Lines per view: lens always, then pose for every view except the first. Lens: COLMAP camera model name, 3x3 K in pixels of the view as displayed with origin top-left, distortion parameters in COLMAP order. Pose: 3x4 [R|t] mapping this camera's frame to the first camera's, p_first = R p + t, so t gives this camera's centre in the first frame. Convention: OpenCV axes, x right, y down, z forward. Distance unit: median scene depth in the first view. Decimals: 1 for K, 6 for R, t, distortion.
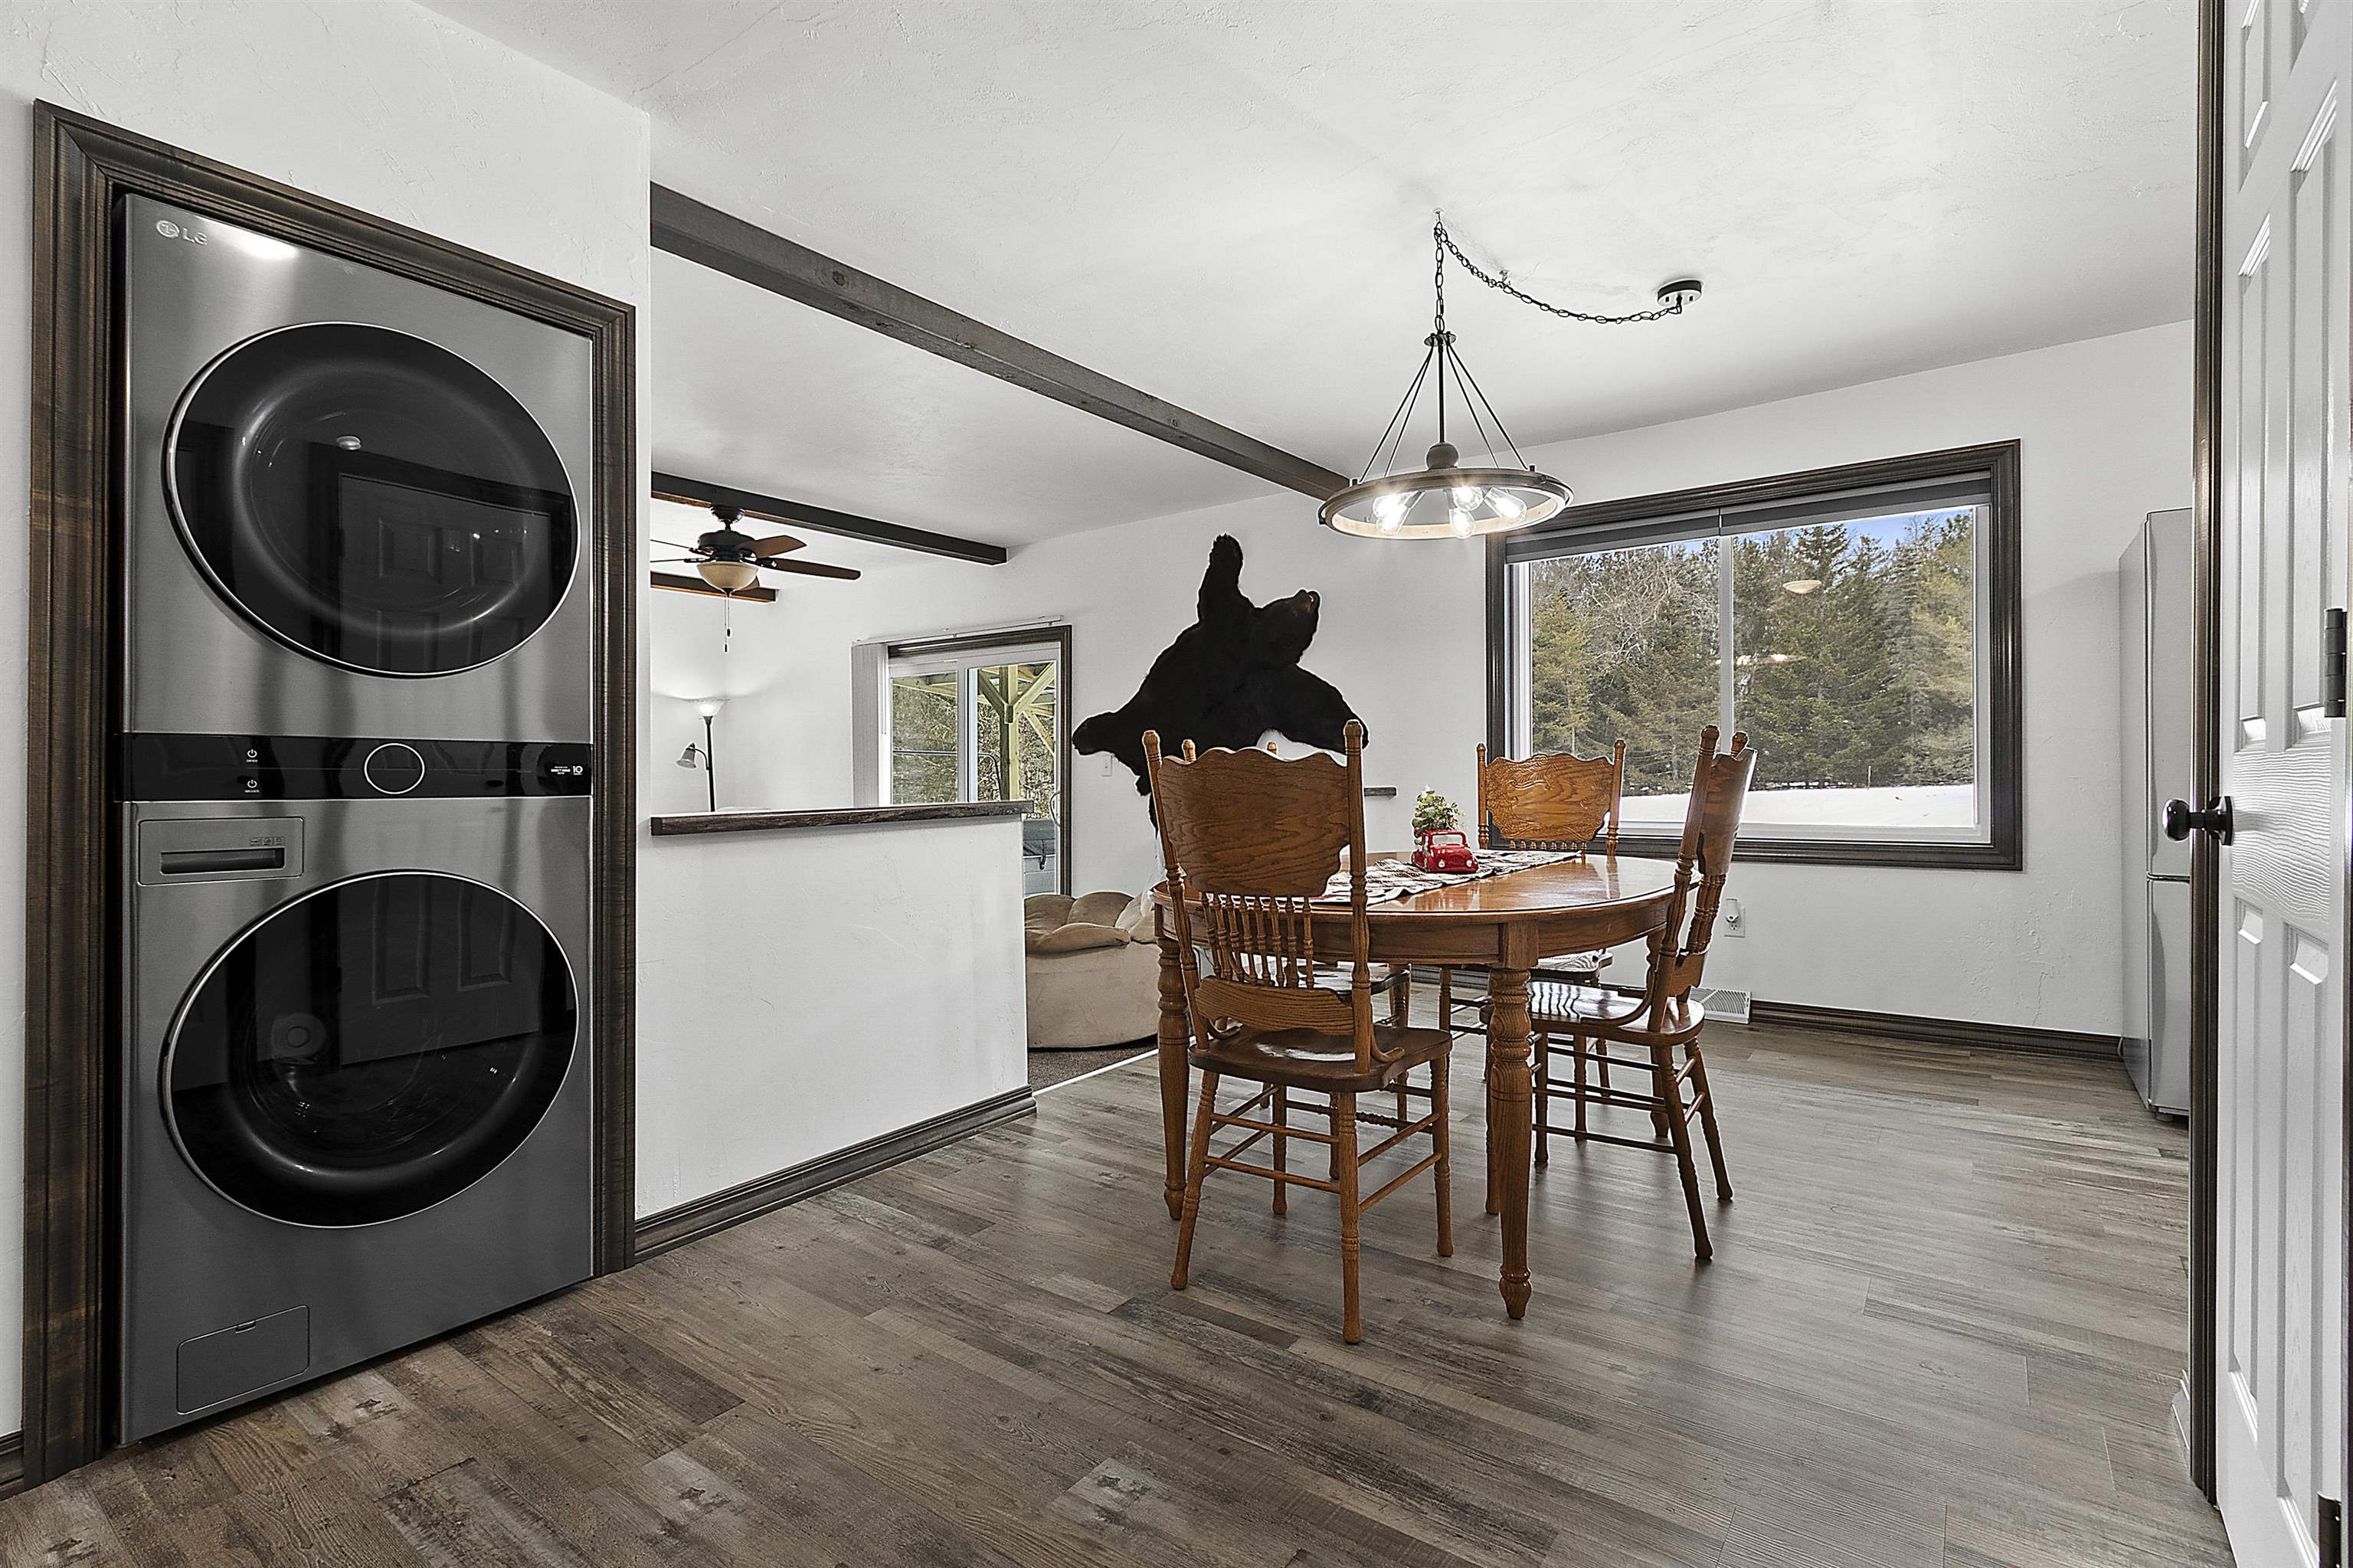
lens RADIAL K [[1083.8, 0, 1160.9], [0, 1083.8, 788.1], [0, 0, 1]] dist [0.005359, -0.000882]
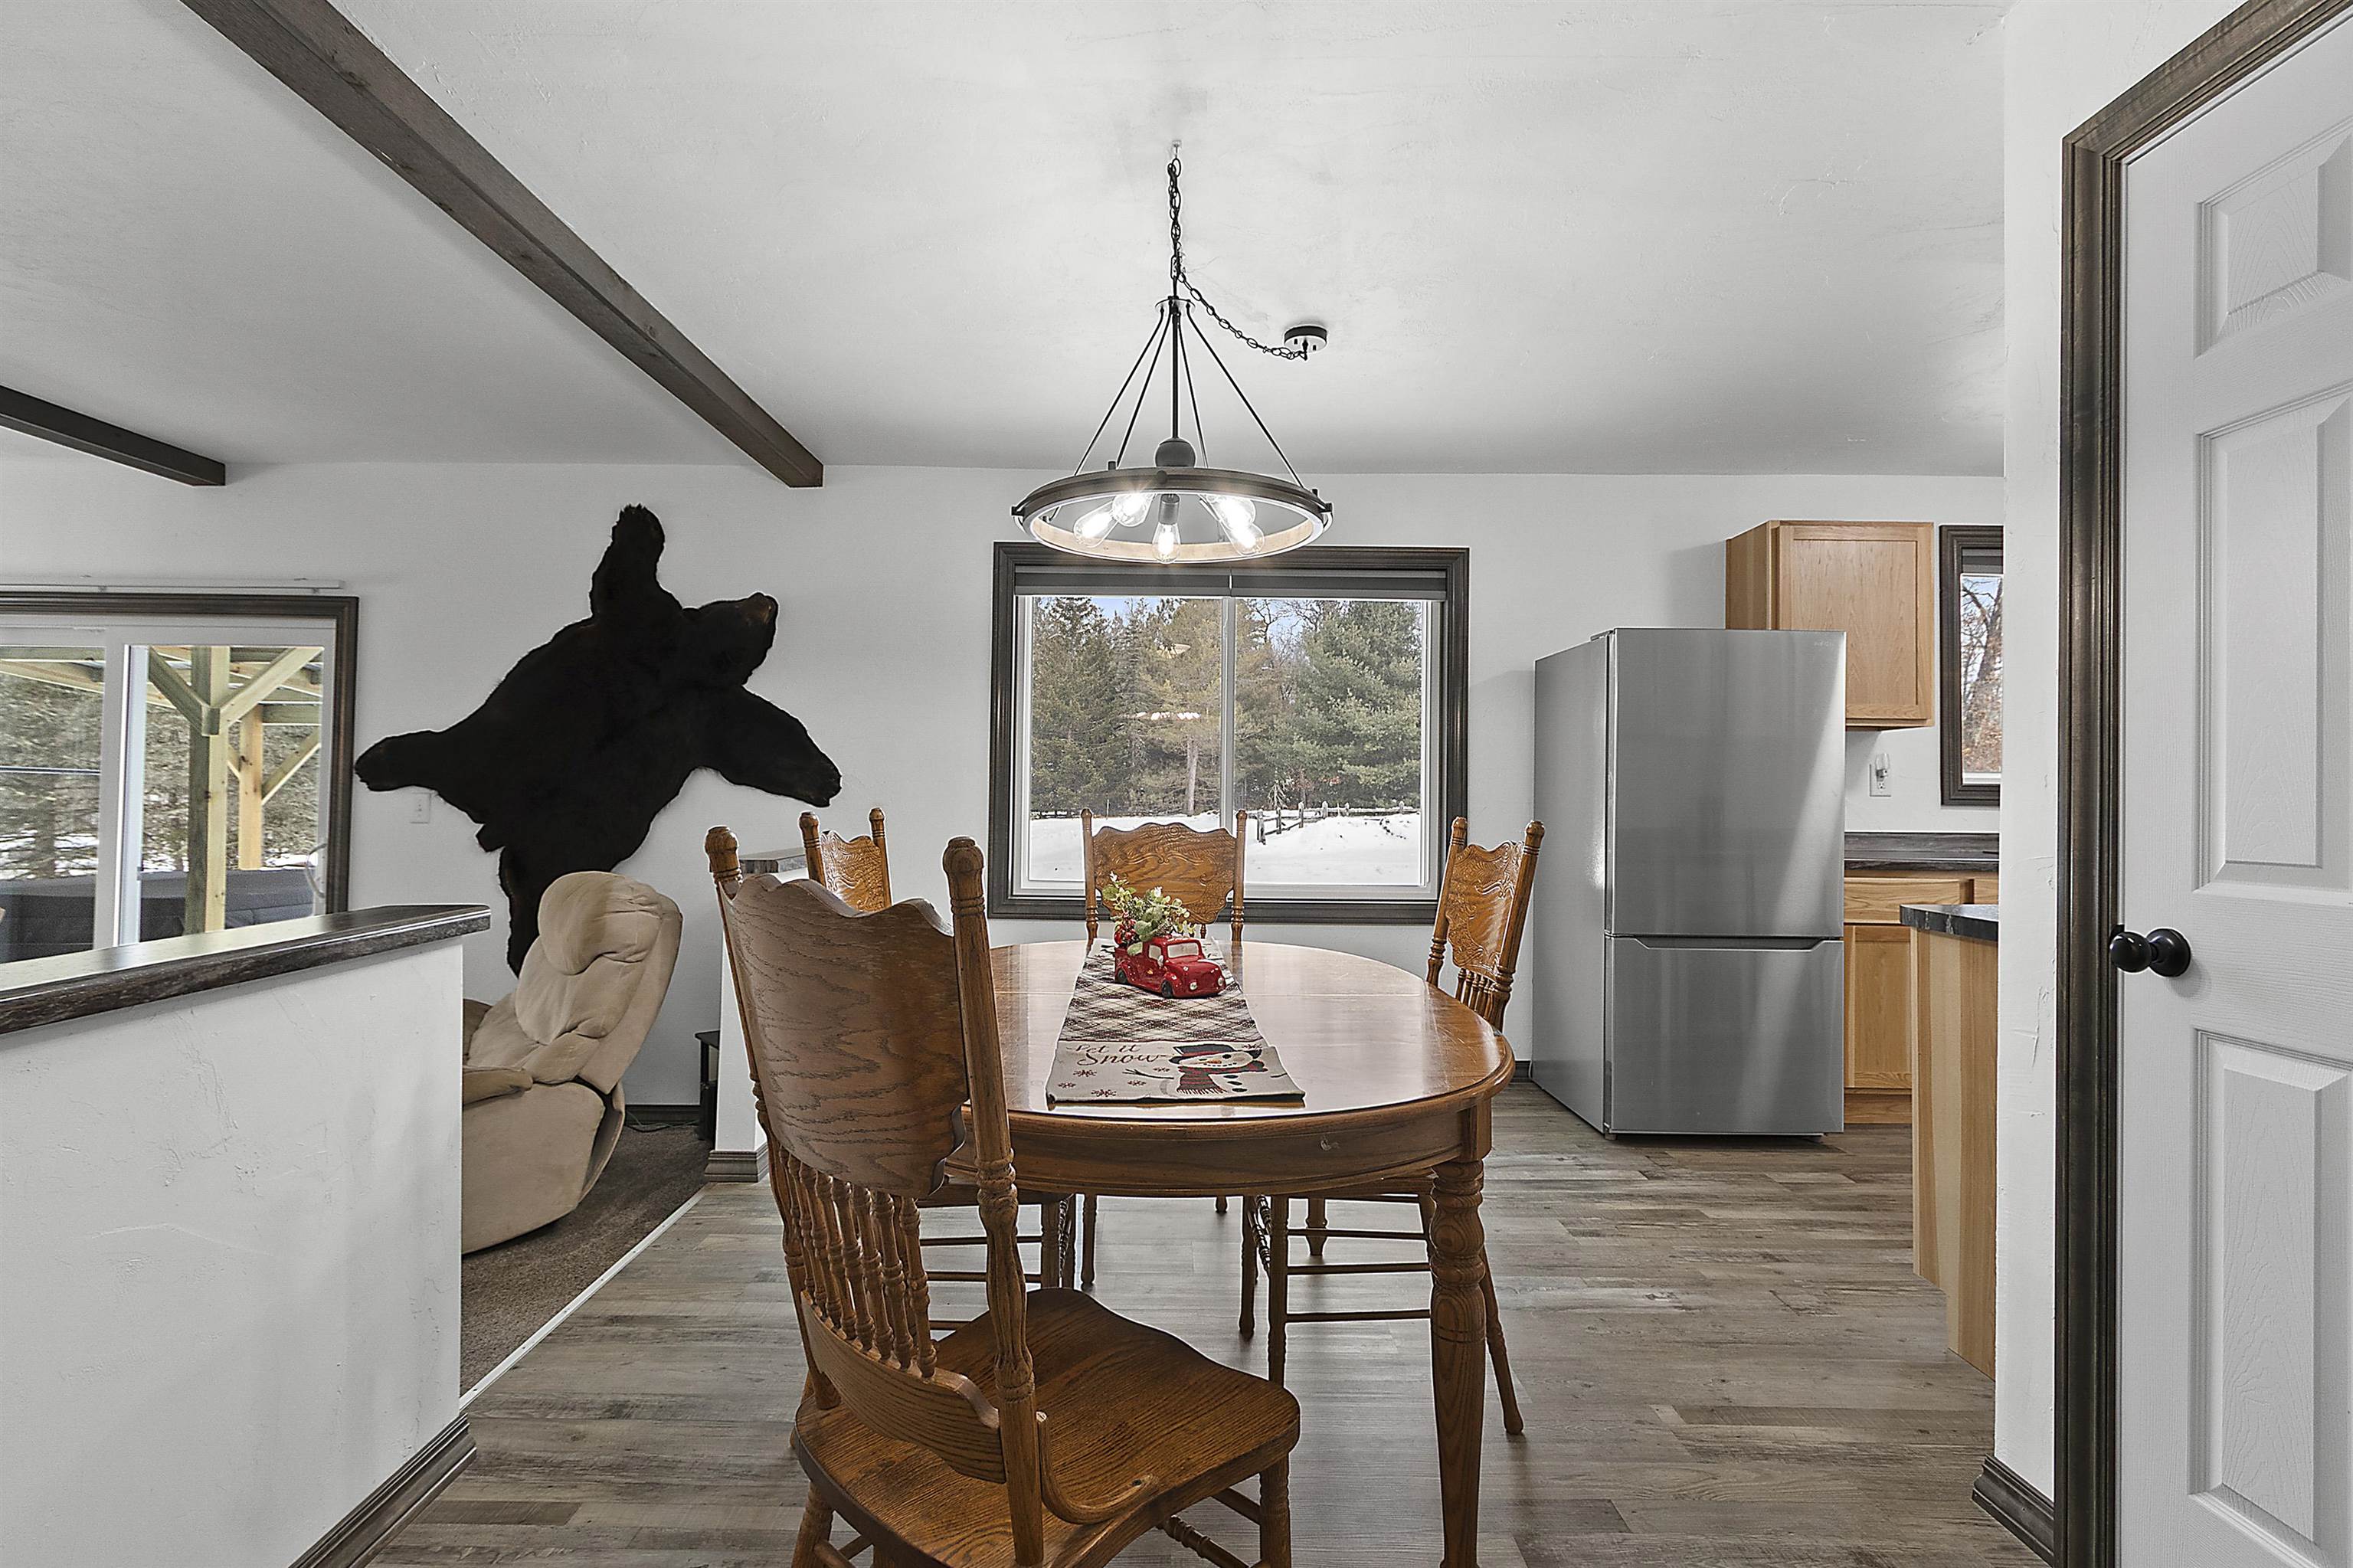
lens RADIAL K [[1083.8, 0, 1160.9], [0, 1083.8, 788.1], [0, 0, 1]] dist [0.005359, -0.000882]
pose [[0.795504, 0.023631, 0.605488, -0.105223], [-0.010007, 0.999615, -0.025865, -0.022687], [-0.605866, 0.014517, 0.795434, 0.190528]]
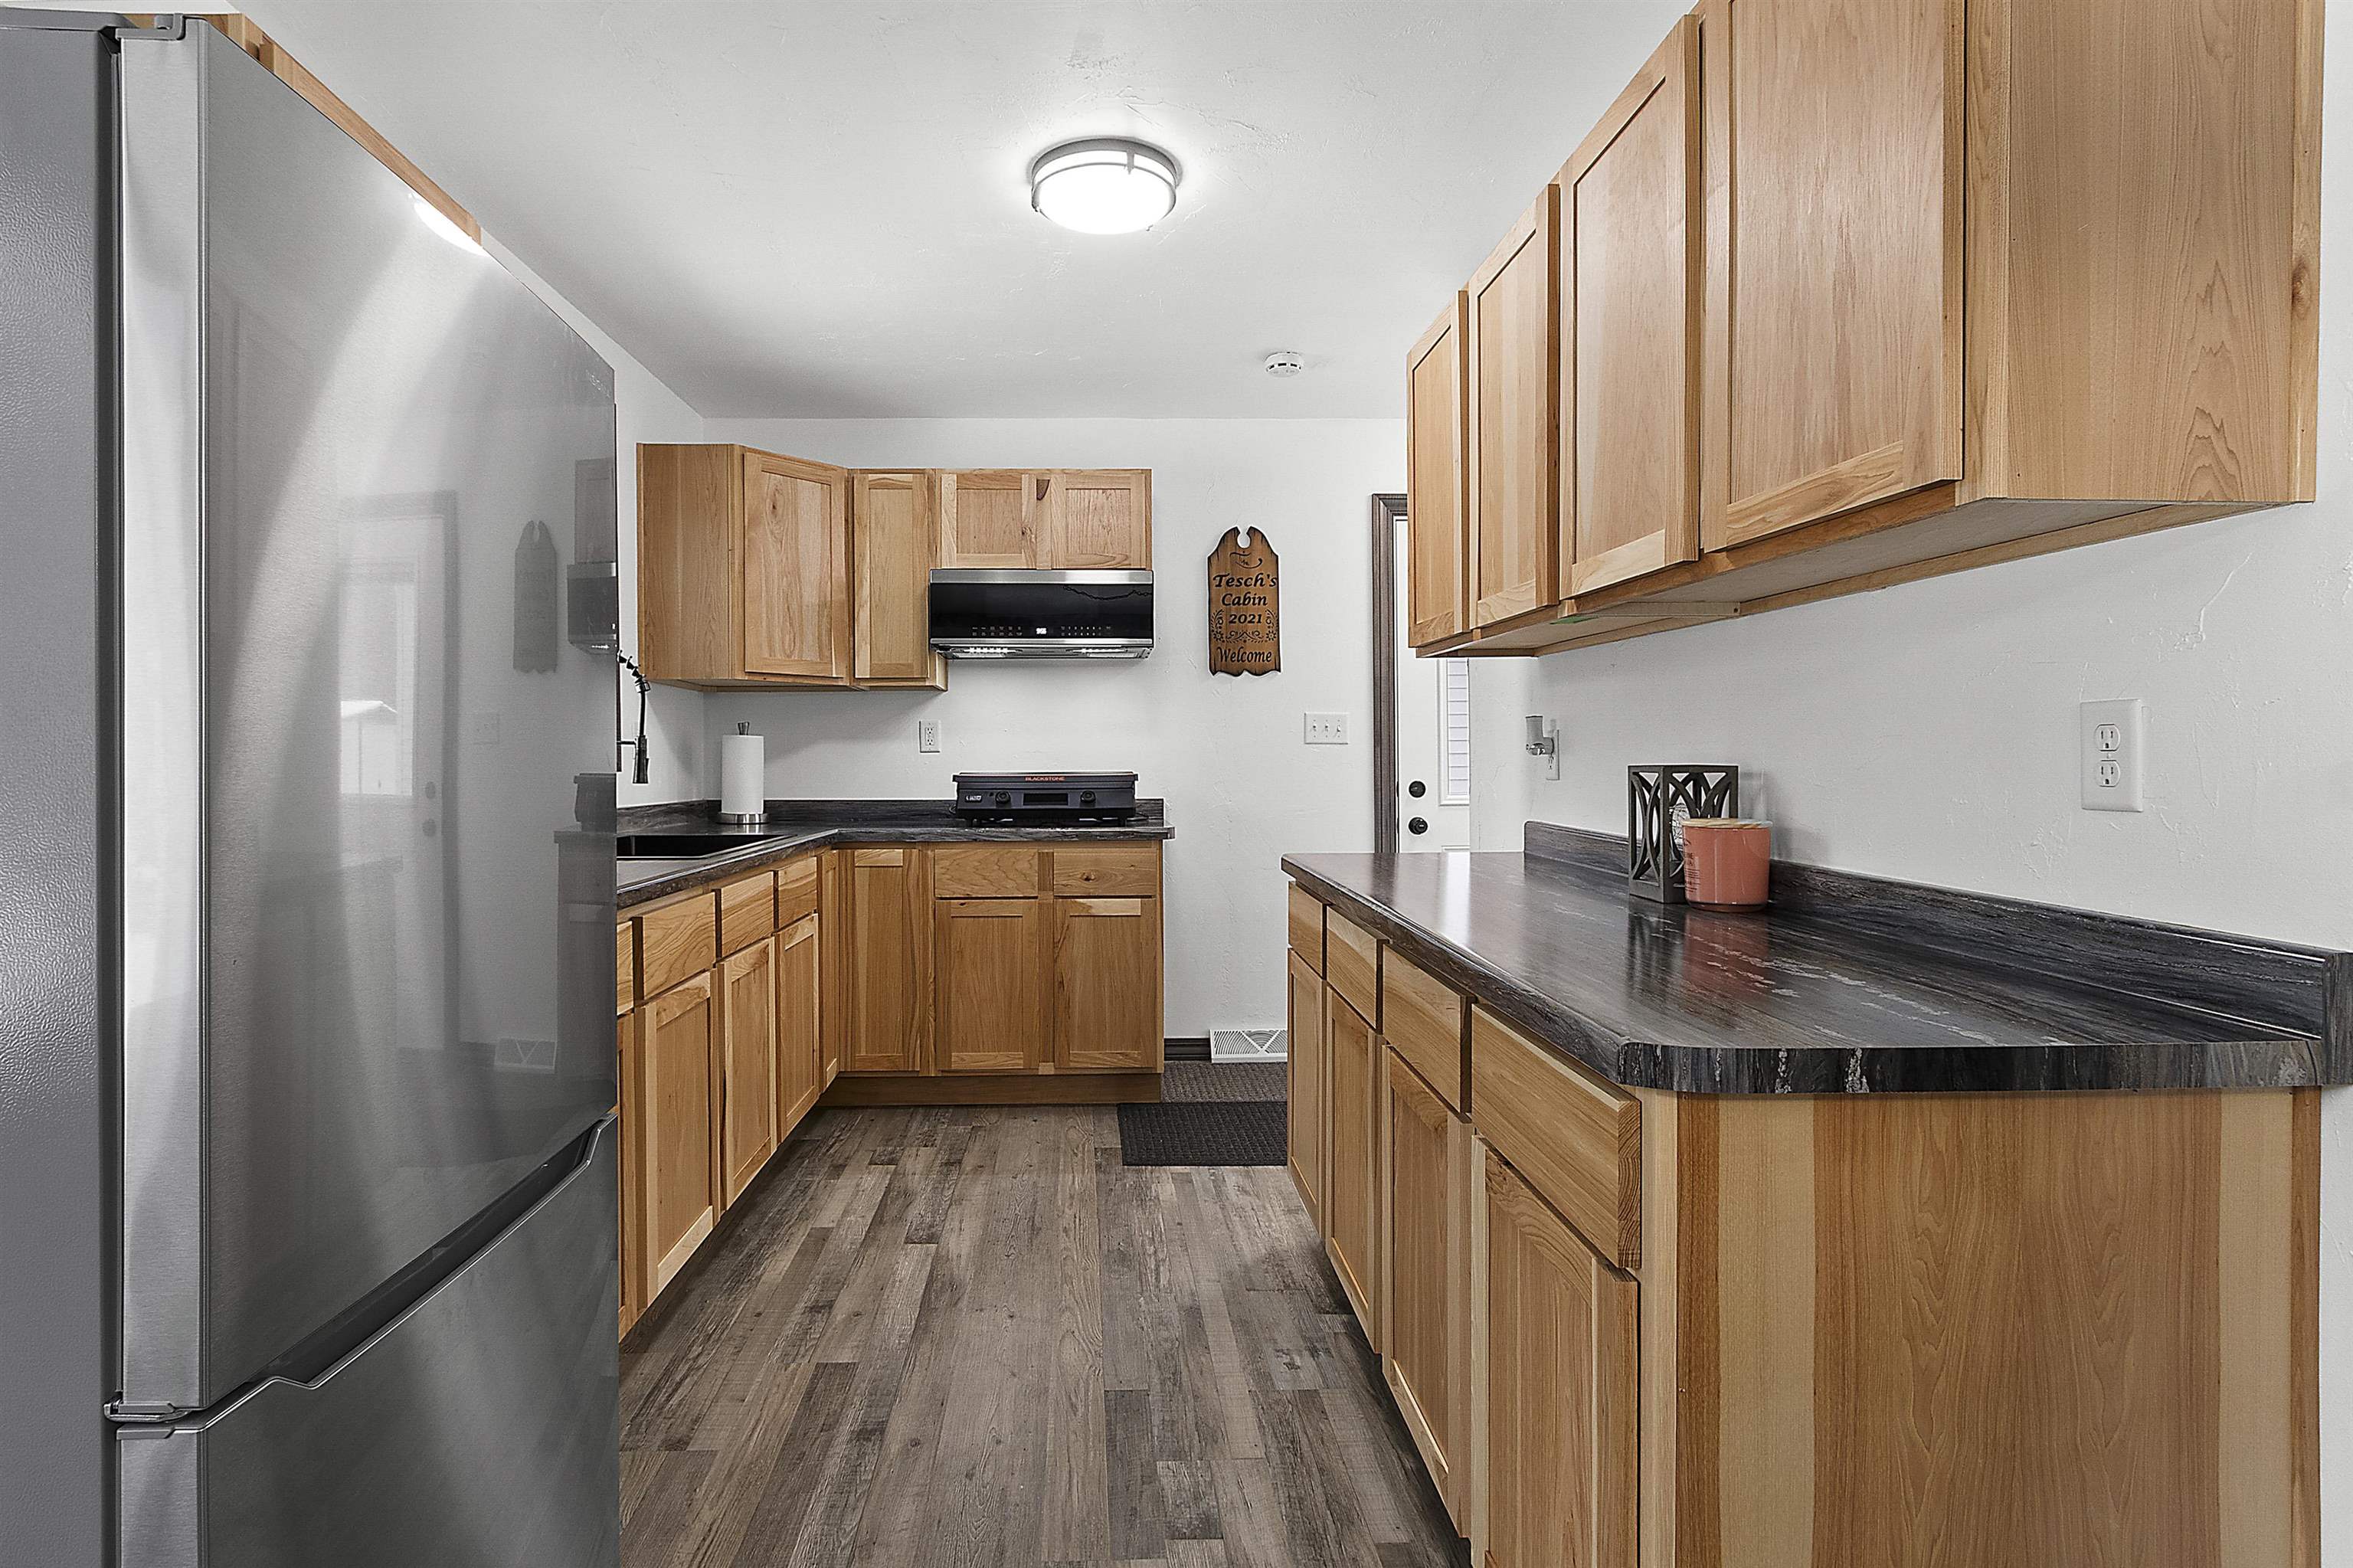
lens RADIAL K [[1167.9, 0, 1117.9], [0, 1167.9, 767.8], [0, 0, 1]] dist [-0.000180, -0.000490]
pose [[-0.628005, 0.007391, 0.778174, 0.296979], [0.022498, 0.999709, 0.008662, -0.037269], [-0.777884, 0.022947, -0.627988, 0.534339]]
